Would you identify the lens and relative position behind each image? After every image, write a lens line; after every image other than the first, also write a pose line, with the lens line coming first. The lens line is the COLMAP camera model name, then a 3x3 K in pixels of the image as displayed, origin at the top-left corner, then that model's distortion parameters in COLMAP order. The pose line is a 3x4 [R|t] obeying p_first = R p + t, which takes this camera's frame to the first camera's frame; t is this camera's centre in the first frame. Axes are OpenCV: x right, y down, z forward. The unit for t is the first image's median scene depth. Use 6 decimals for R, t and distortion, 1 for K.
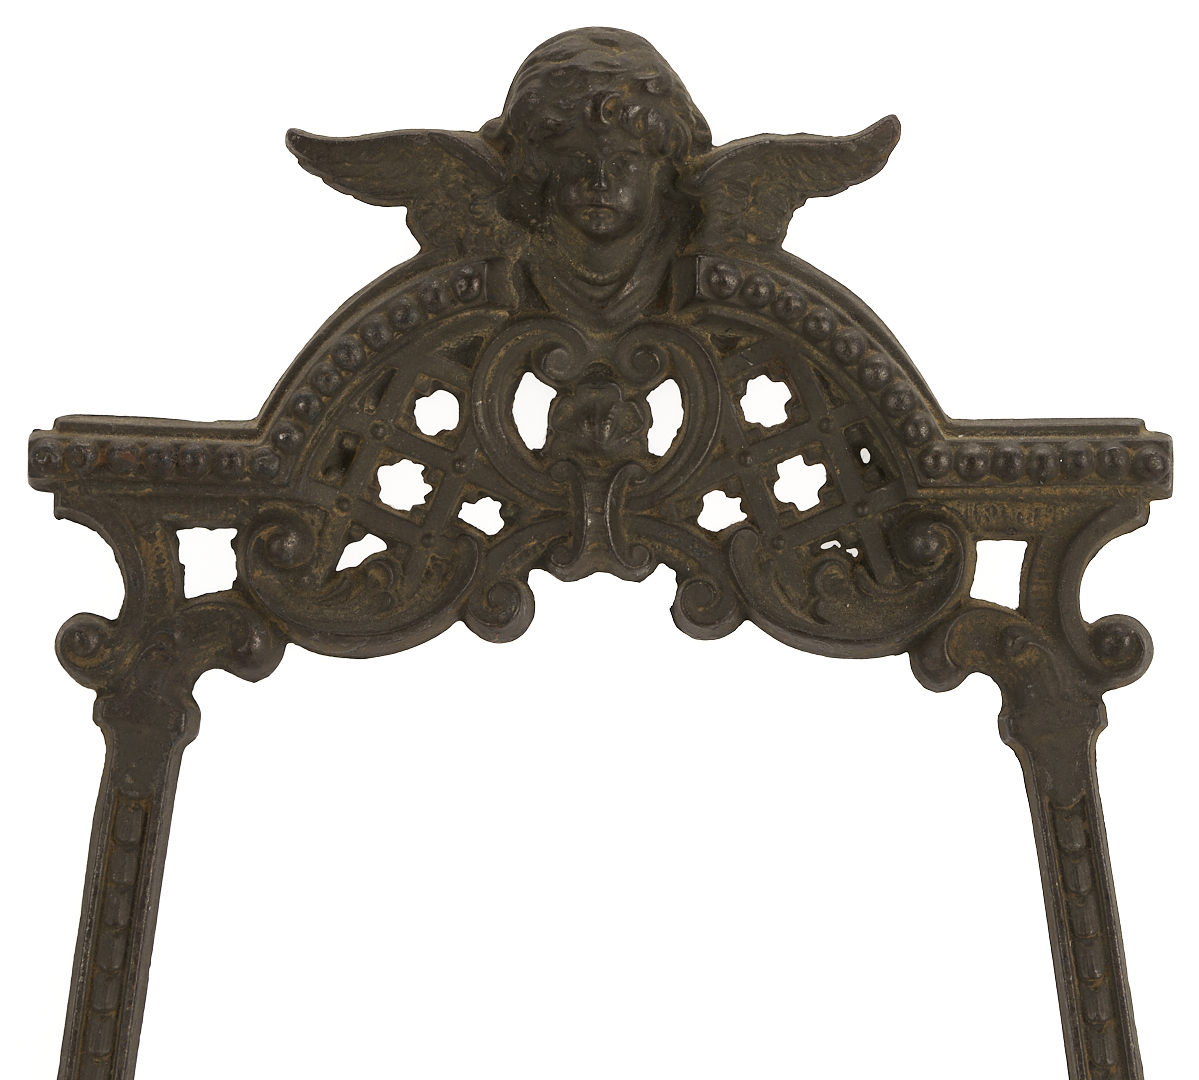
lens RADIAL K [[7457.5, 0, 600.8], [0, 7457.5, 539.7], [0, 0, 1]] dist [-0.045980, 0.000000]
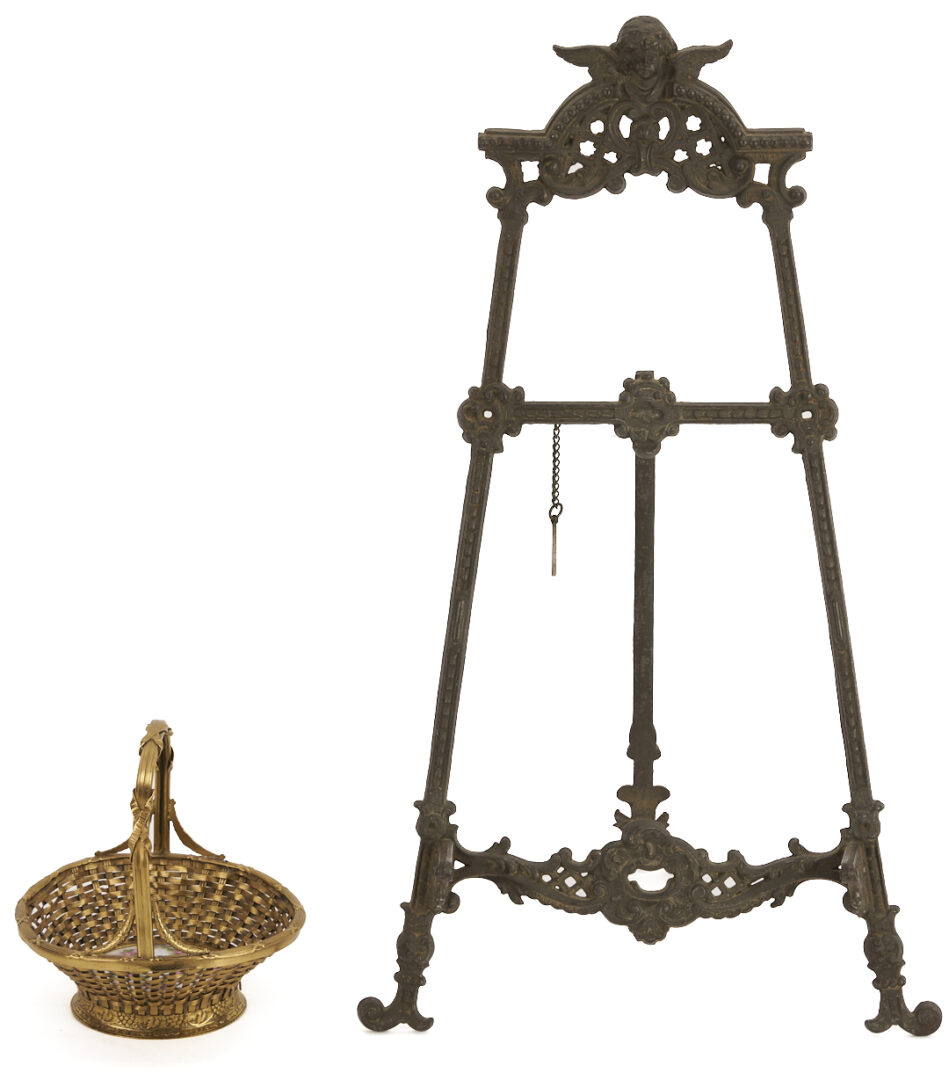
lens RADIAL K [[4854.6, 0, 477.4], [0, 4854.6, 533.3], [0, 0, 1]] dist [-0.174686, 0.000000]
pose [[0.999857, -0.005998, -0.015815, -0.042952], [0.008148, 0.990175, 0.139597, -0.143534], [0.014823, -0.139706, 0.990082, -1.226826]]
